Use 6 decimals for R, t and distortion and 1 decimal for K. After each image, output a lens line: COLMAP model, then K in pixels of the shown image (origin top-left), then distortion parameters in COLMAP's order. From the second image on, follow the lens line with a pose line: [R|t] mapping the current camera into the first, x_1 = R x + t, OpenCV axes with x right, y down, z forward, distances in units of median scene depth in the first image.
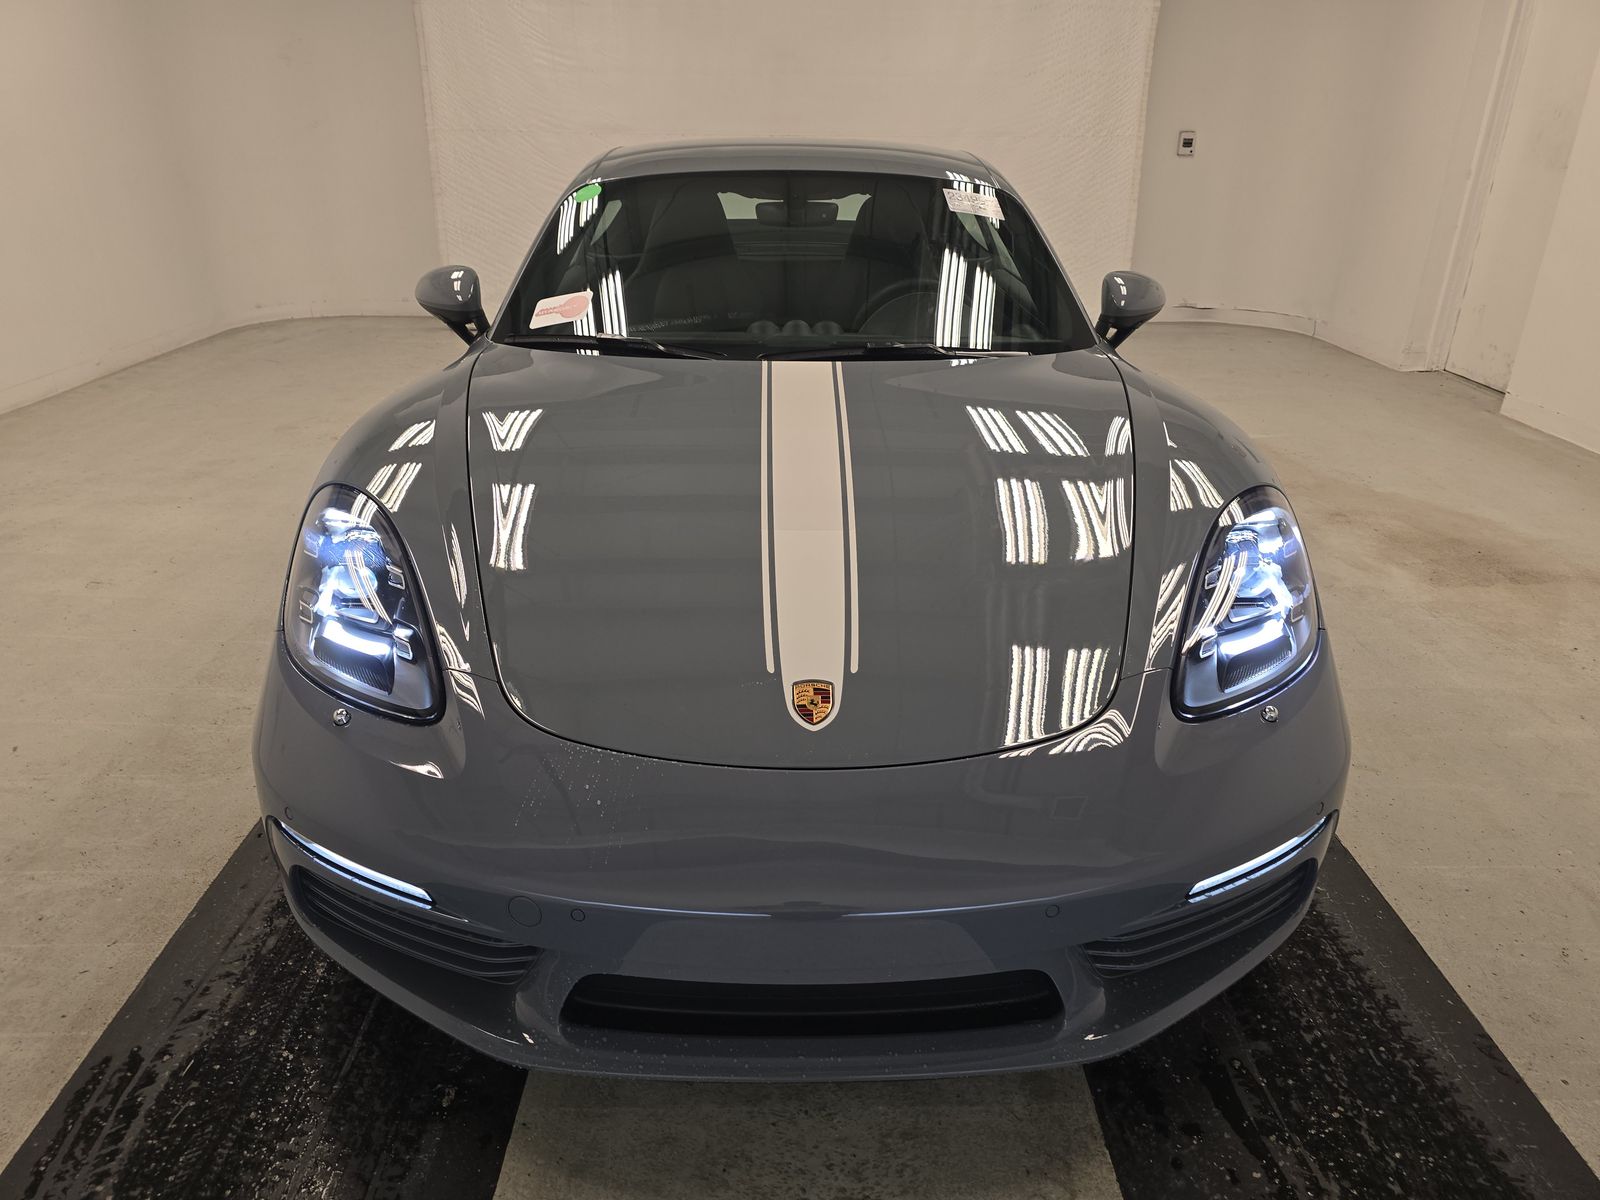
lens RADIAL K [[1083.5, 0, 801.9], [0, 1083.5, 597.0], [0, 0, 1]] dist [0.000657, -0.003419]
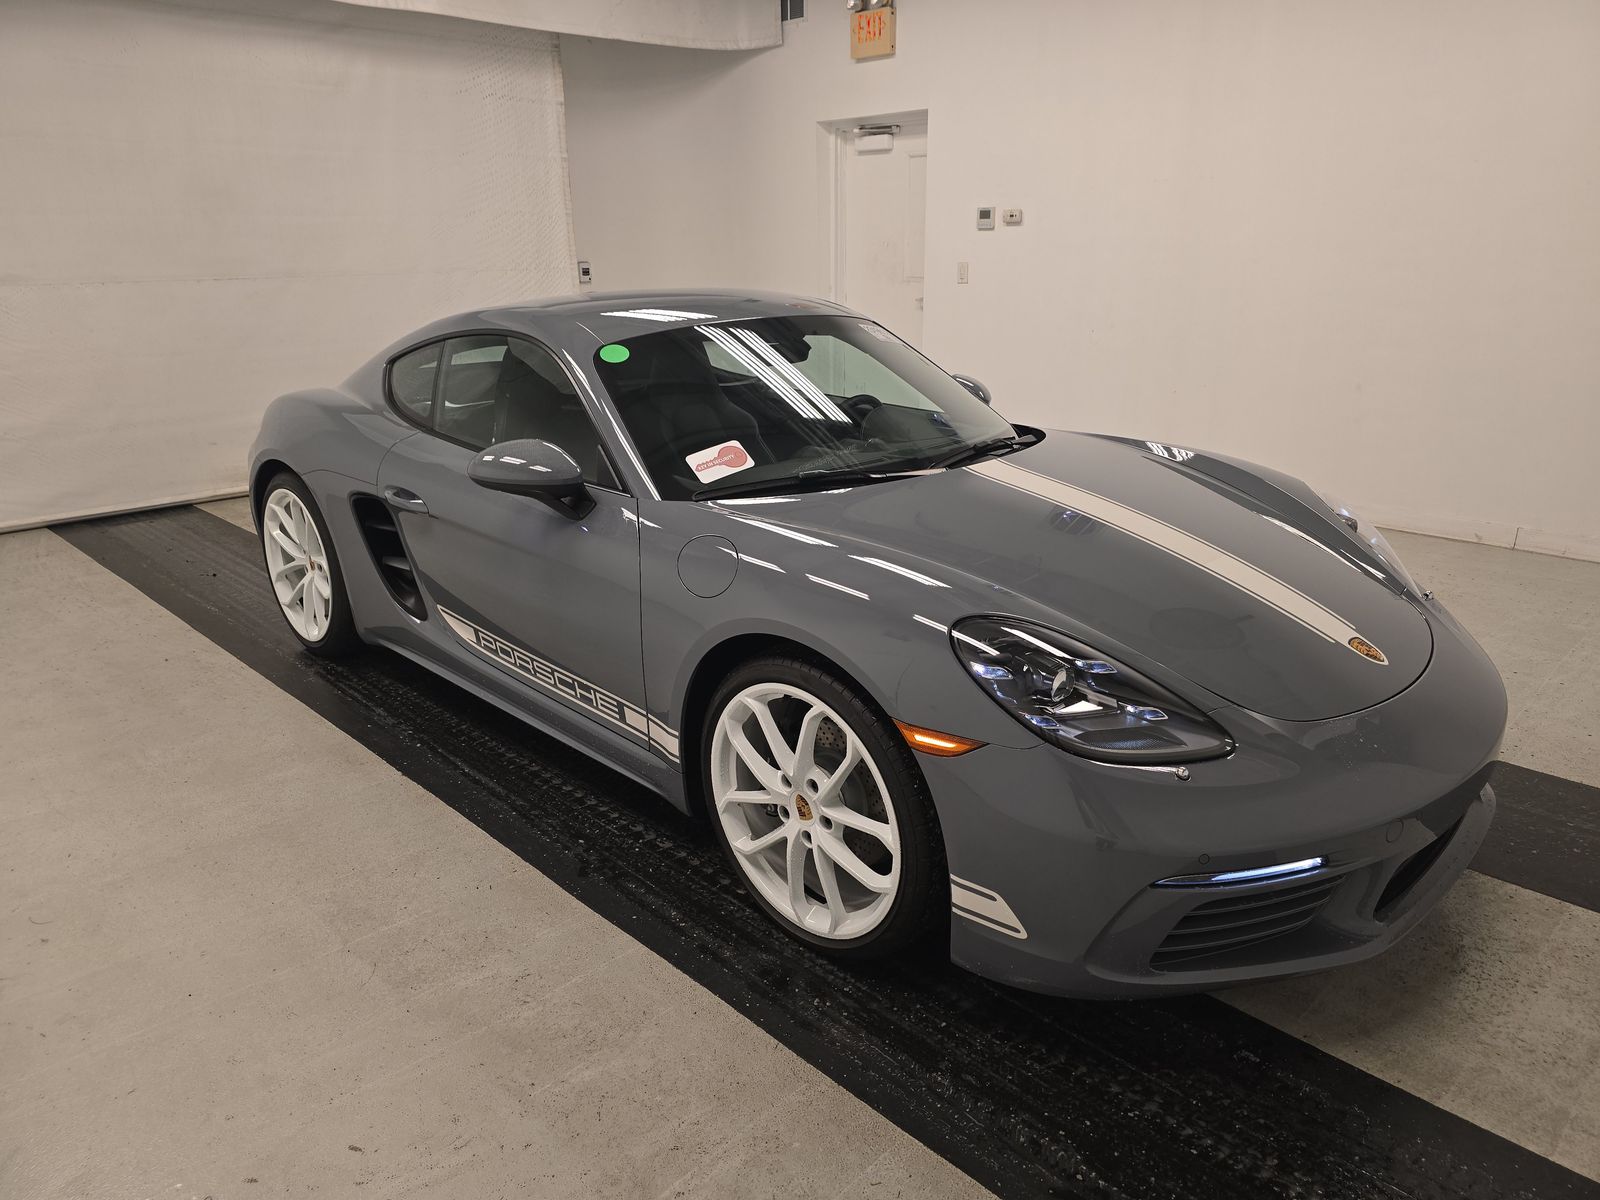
lens RADIAL K [[1083.5, 0, 800.6], [0, 1083.5, 603.3], [0, 0, 1]] dist [0.000657, -0.003419]
pose [[0.726248, -0.231860, 0.647151, -0.362467], [0.289939, 0.956886, 0.017455, -0.054549], [-0.623297, 0.174958, 0.762162, 0.076718]]
